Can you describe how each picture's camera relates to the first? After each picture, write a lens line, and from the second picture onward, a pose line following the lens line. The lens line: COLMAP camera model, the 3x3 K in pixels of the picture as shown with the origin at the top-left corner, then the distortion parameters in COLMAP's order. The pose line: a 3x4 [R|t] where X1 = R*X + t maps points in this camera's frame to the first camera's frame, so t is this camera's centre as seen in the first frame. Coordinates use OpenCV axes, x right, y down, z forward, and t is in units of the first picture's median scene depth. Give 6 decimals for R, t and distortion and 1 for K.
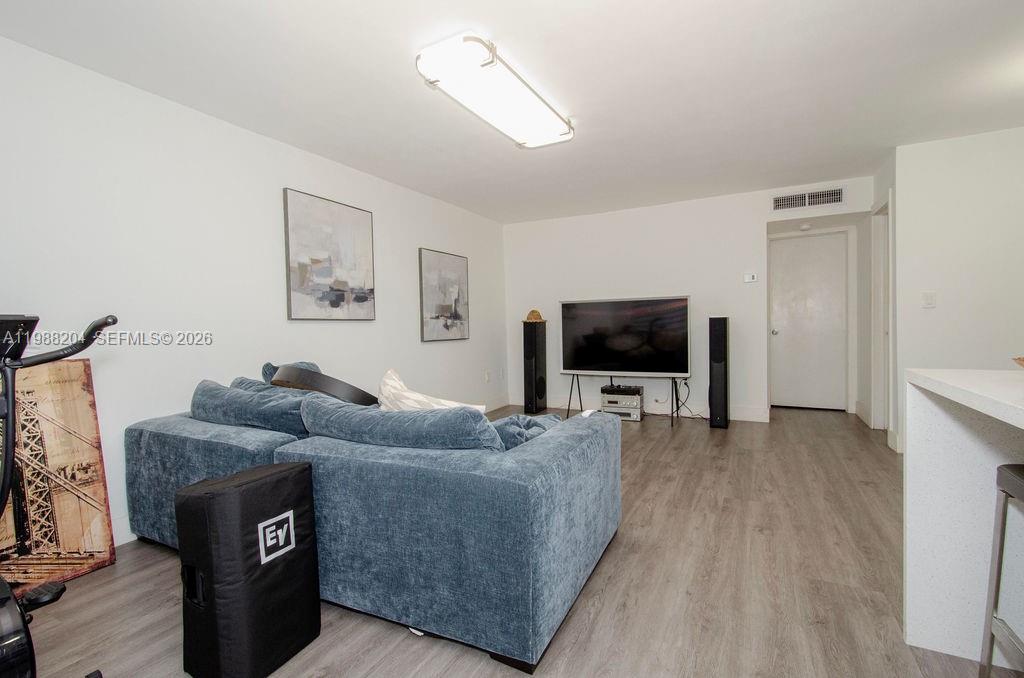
lens RADIAL K [[475.1, 0, 495.6], [0, 475.1, 338.7], [0, 0, 1]] dist [0.002914, 0.000176]
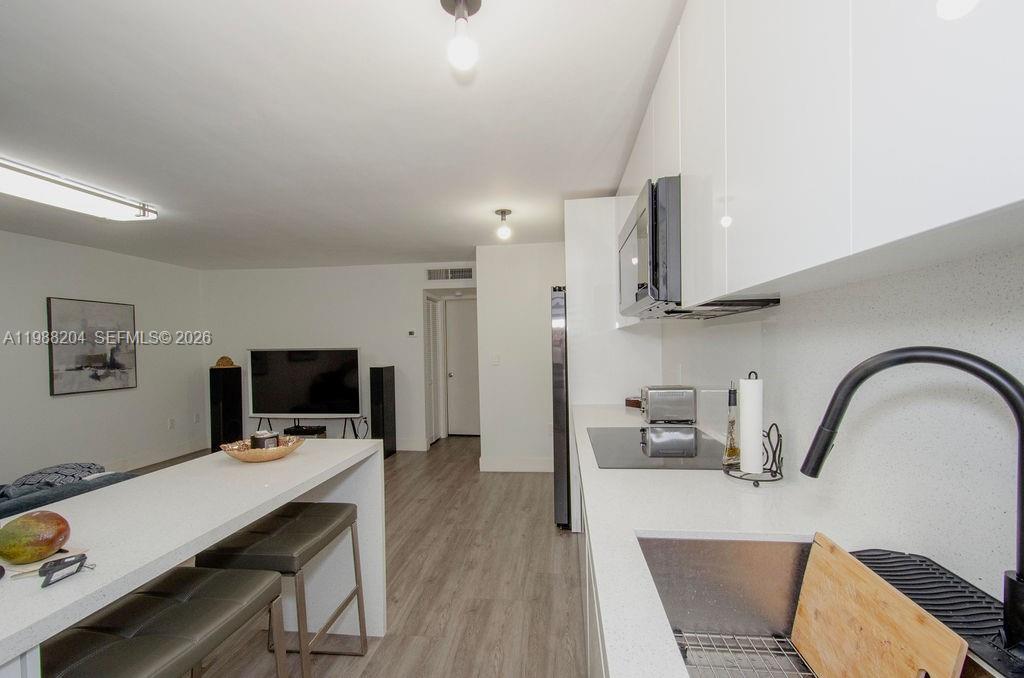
lens RADIAL K [[460.1, 0, 515.4], [0, 460.1, 358.5], [0, 0, 1]] dist [0.004221, 0.000042]
pose [[0.931831, 0.001015, 0.362892, 0.377055], [0.000416, 0.999992, -0.003864, -0.063092], [-0.362893, 0.003752, 0.931823, -0.208160]]
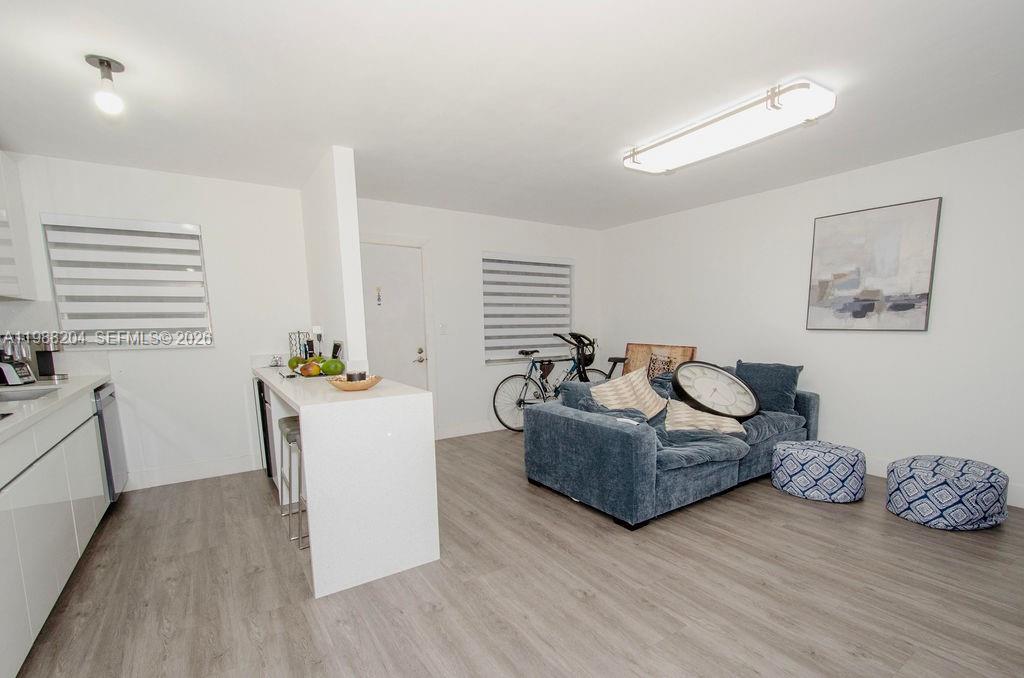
lens RADIAL K [[464.6, 0, 530.6], [0, 464.6, 388.4], [0, 0, 1]] dist [0.003530, -0.000689]
pose [[-0.464412, 0.161428, -0.870783, 0.695700], [0.006470, 0.983839, 0.178936, -0.078820], [0.885596, 0.077466, -0.457951, 0.666615]]
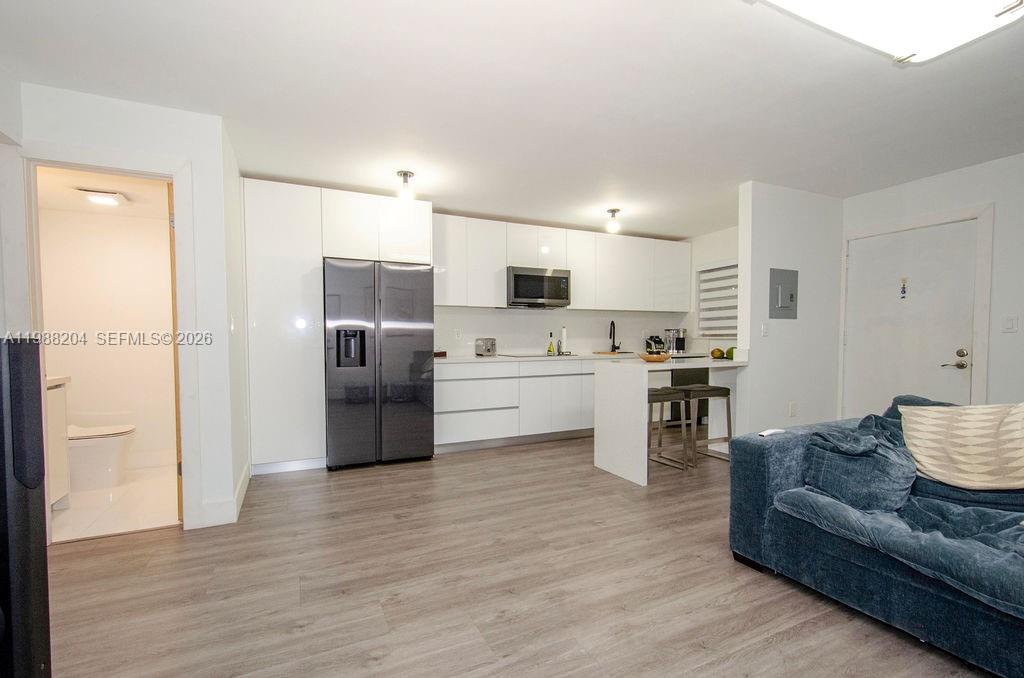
lens RADIAL K [[462.7, 0, 518.6], [0, 462.7, 358.3], [0, 0, 1]] dist [-0.001028, -0.000954]
pose [[-0.806651, 0.009093, 0.590958, 0.045153], [0.042365, 0.998199, 0.042469, -0.034048], [-0.589508, 0.059294, -0.805584, 1.035374]]
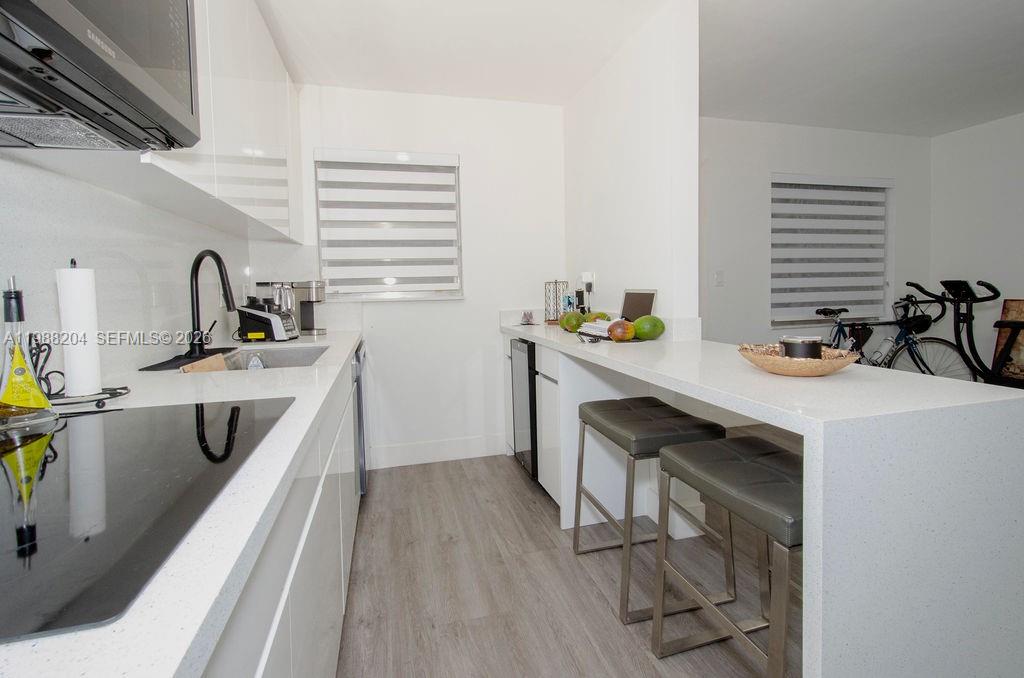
lens RADIAL K [[460.3, 0, 510.3], [0, 460.3, 308.7], [0, 0, 1]] dist [0.025424, 0.000103]
pose [[-0.735258, 0.078022, -0.673282, 0.630862], [0.028848, 0.996055, 0.083924, -0.048570], [0.677173, 0.042283, -0.734608, 0.334624]]
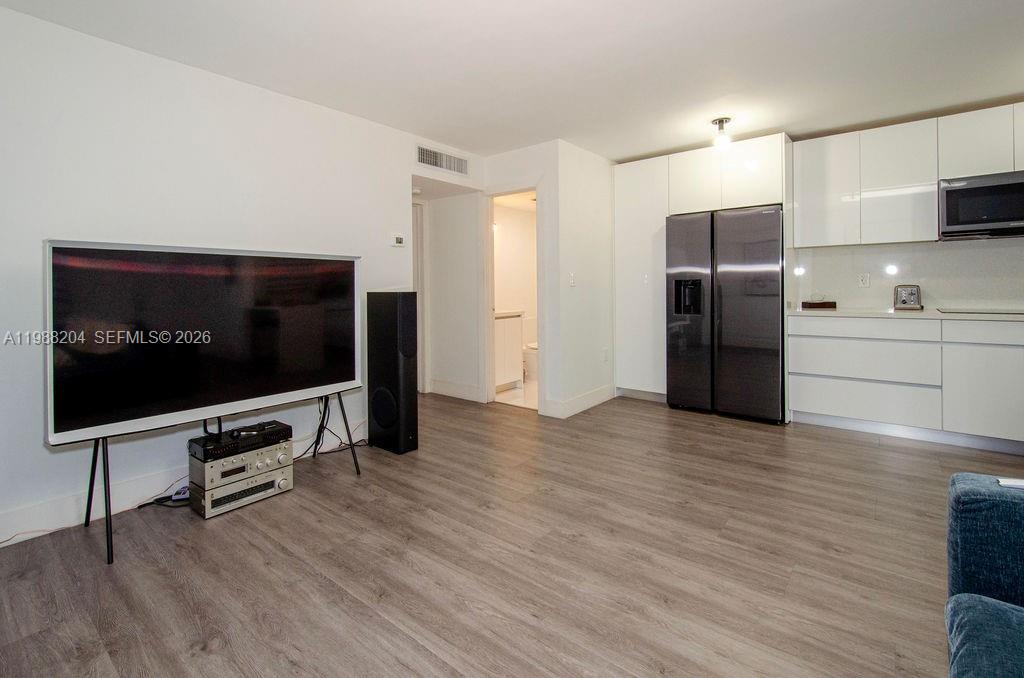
lens RADIAL K [[469.8, 0, 499.9], [0, 469.8, 291.7], [0, 0, 1]] dist [0.002100, 0.000104]
pose [[0.210065, 0.023830, 0.977397, -0.165605], [0.026589, 0.999194, -0.030076, -0.022102], [-0.977326, 0.032306, 0.209262, 0.715694]]
